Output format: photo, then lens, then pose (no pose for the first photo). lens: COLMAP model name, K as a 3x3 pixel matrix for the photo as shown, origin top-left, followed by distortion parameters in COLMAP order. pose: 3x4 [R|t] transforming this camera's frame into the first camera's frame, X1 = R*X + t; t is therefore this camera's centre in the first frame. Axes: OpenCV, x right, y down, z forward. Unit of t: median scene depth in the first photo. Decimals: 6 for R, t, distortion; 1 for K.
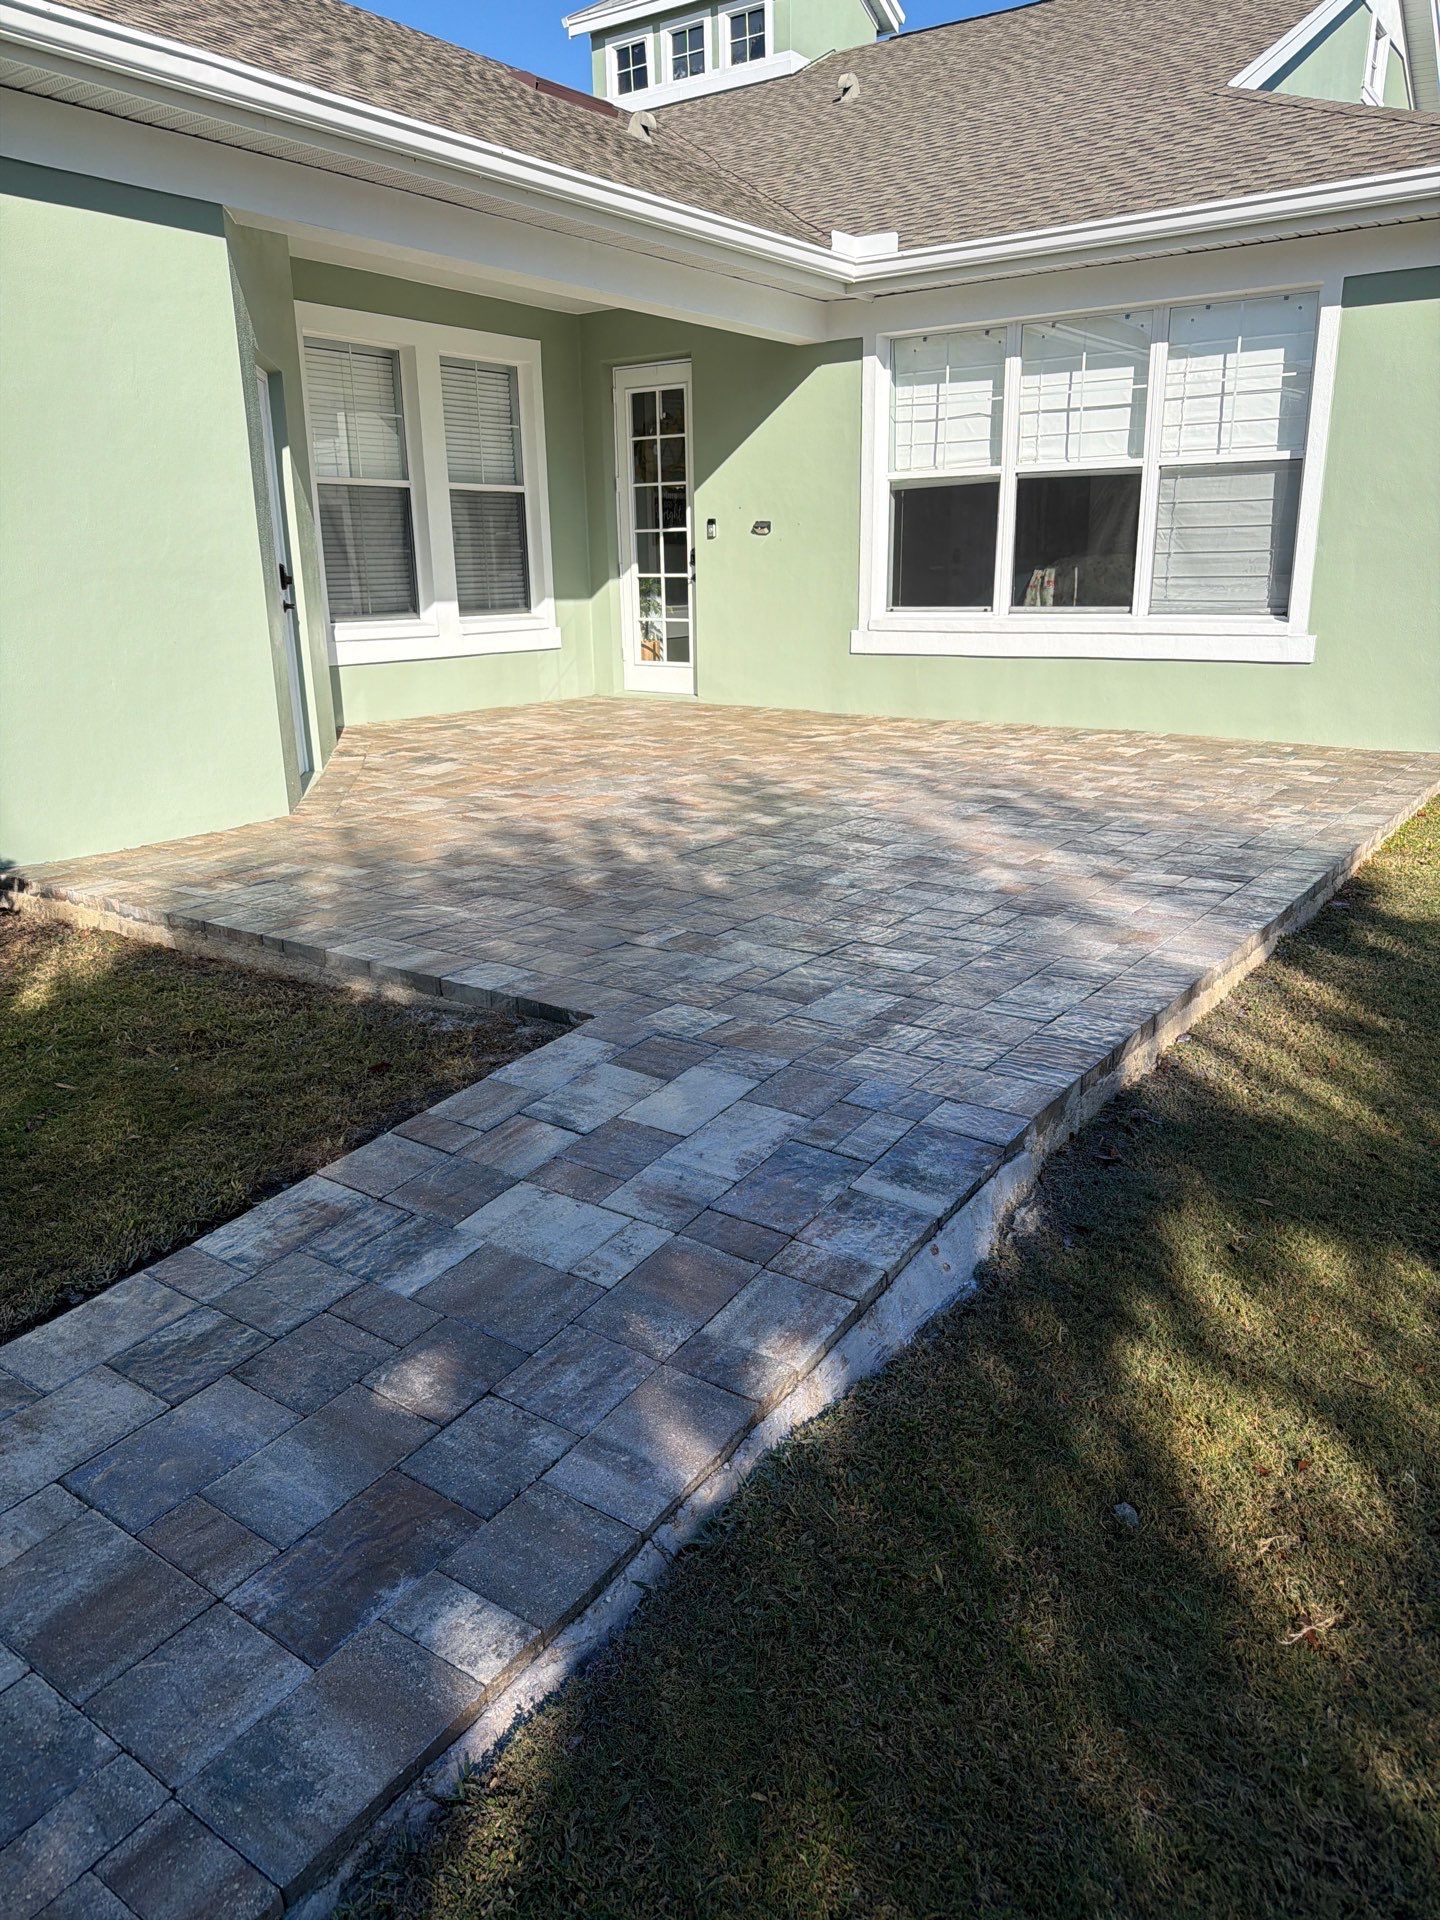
lens RADIAL K [[1361.0, 0, 733.5], [0, 1361.0, 963.3], [0, 0, 1]] dist [0.045329, -0.040802]
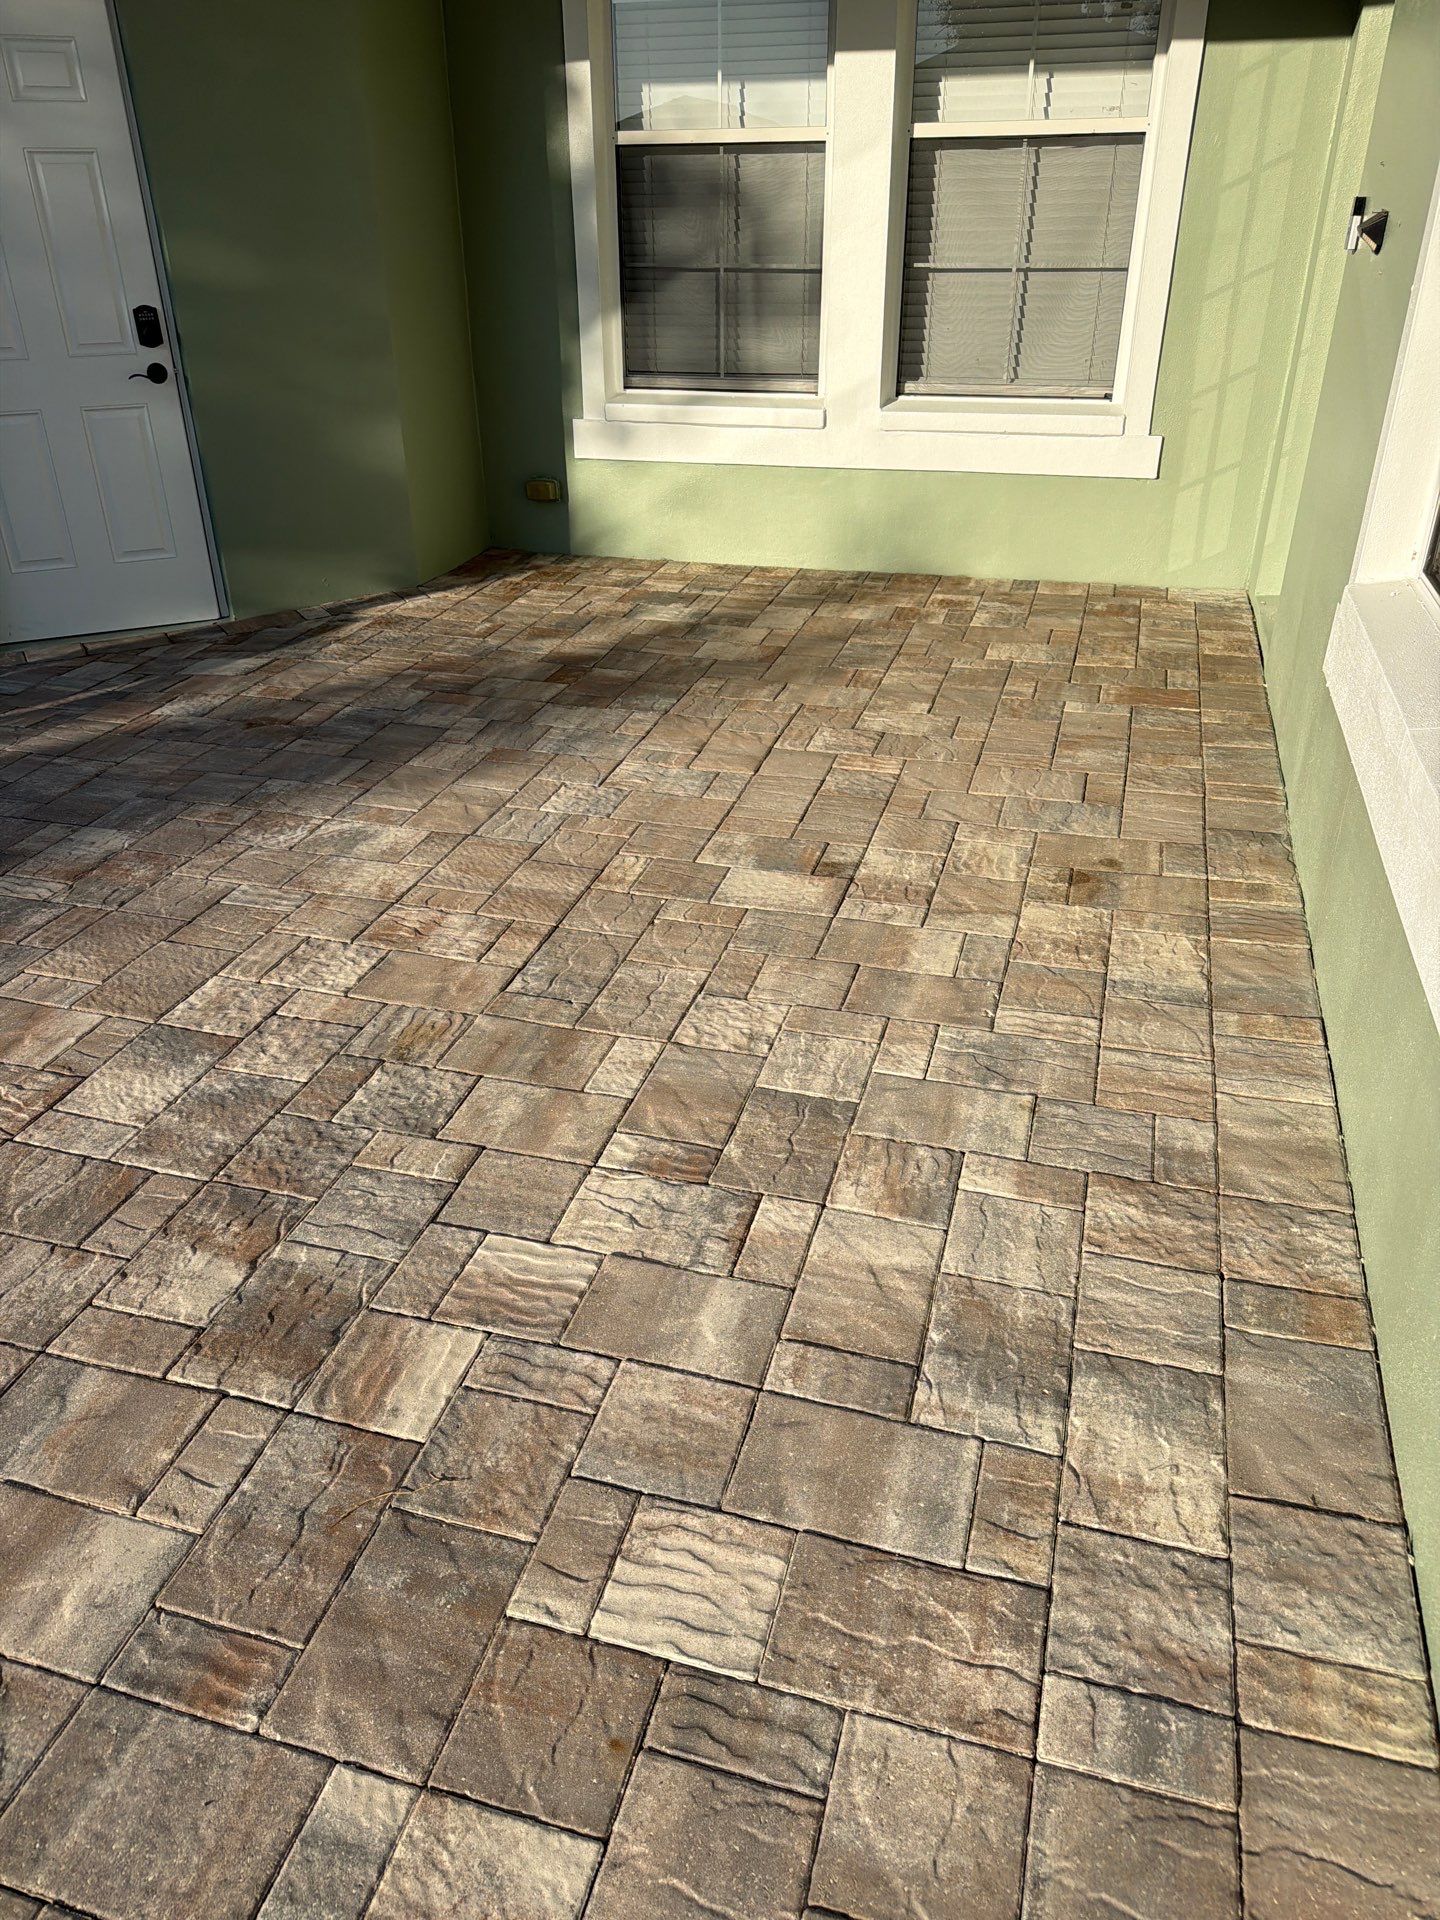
lens RADIAL K [[1361.0, 0, 706.4], [0, 1361.0, 965.1], [0, 0, 1]] dist [0.045329, -0.040802]
pose [[0.311837, 0.469549, -0.826003, 0.395852], [-0.266063, 0.877726, 0.398506, -0.303060], [0.912123, 0.095500, 0.398637, 0.881323]]
